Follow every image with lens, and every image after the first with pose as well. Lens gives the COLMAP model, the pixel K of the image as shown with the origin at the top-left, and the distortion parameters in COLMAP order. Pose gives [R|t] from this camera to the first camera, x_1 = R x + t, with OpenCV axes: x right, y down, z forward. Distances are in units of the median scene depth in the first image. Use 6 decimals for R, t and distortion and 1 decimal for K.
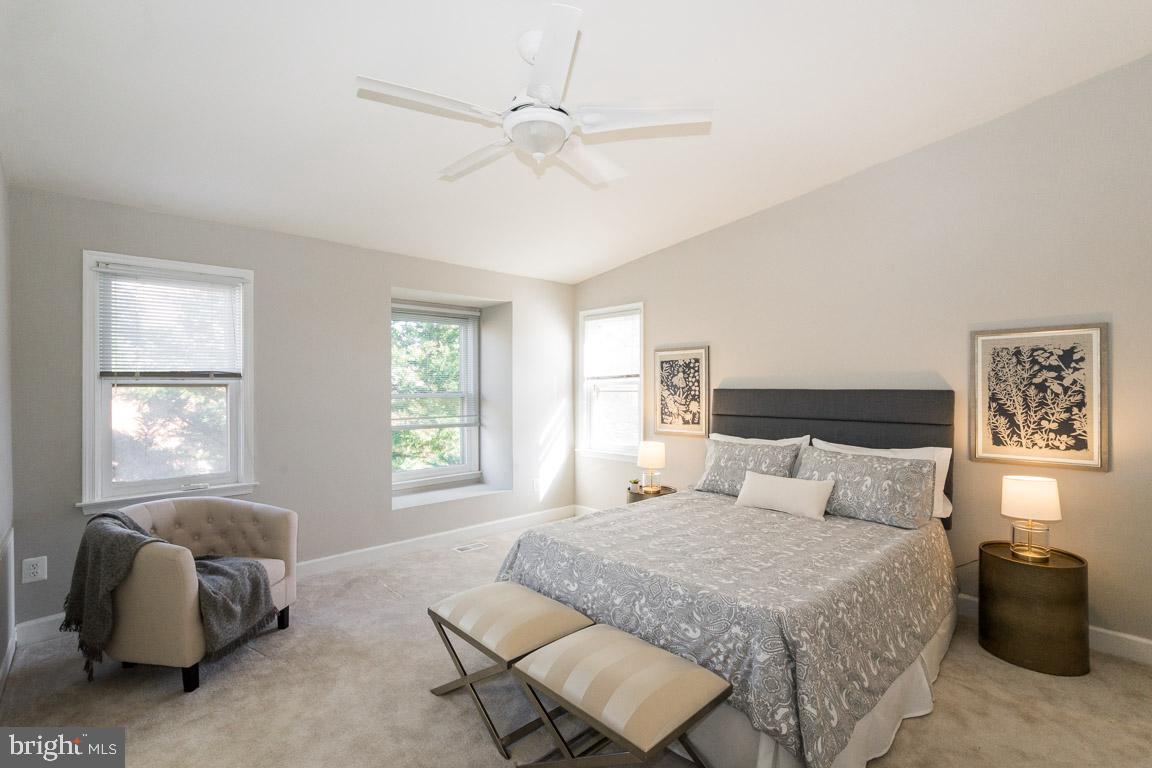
lens RADIAL K [[530.4, 0, 570.1], [0, 530.4, 381.8], [0, 0, 1]] dist [-0.021561, 0.002781]
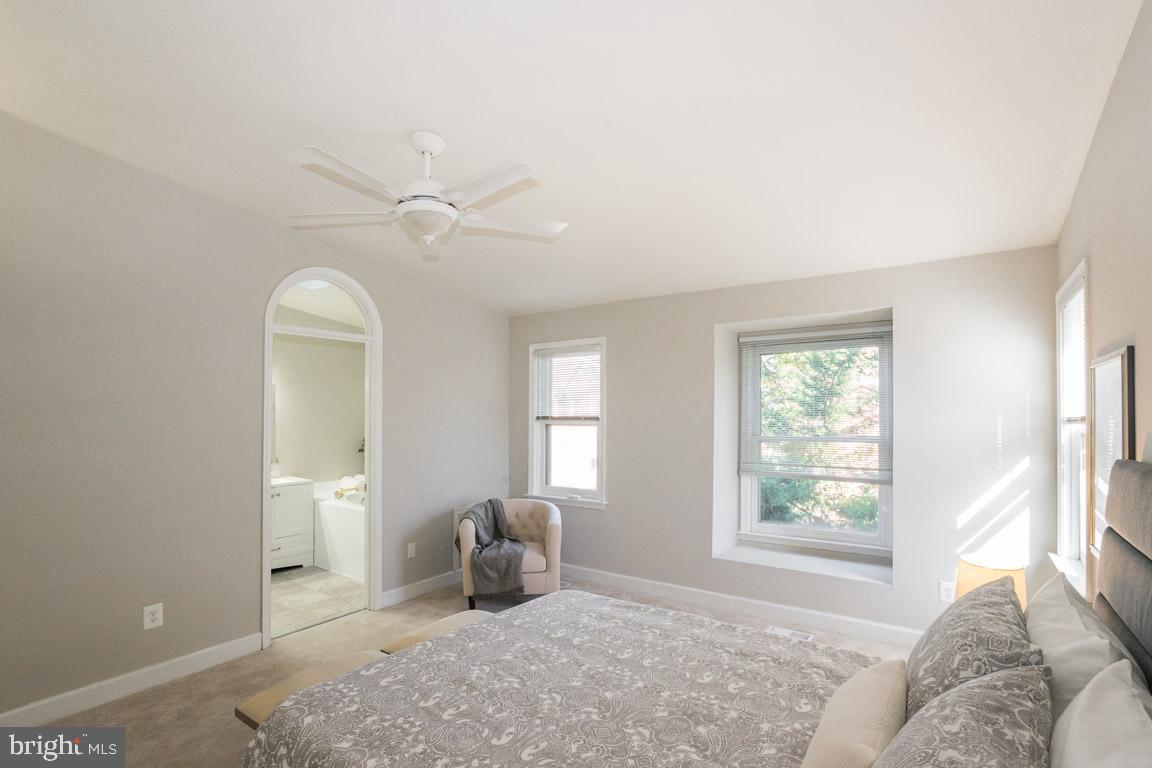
lens RADIAL K [[530.4, 0, 540.2], [0, 530.4, 417.0], [0, 0, 1]] dist [-0.021561, 0.002781]
pose [[0.184336, 0.007175, -0.982837, 0.825241], [0.007471, 0.999934, 0.008701, -0.035002], [0.982835, -0.008947, 0.184271, 0.773022]]
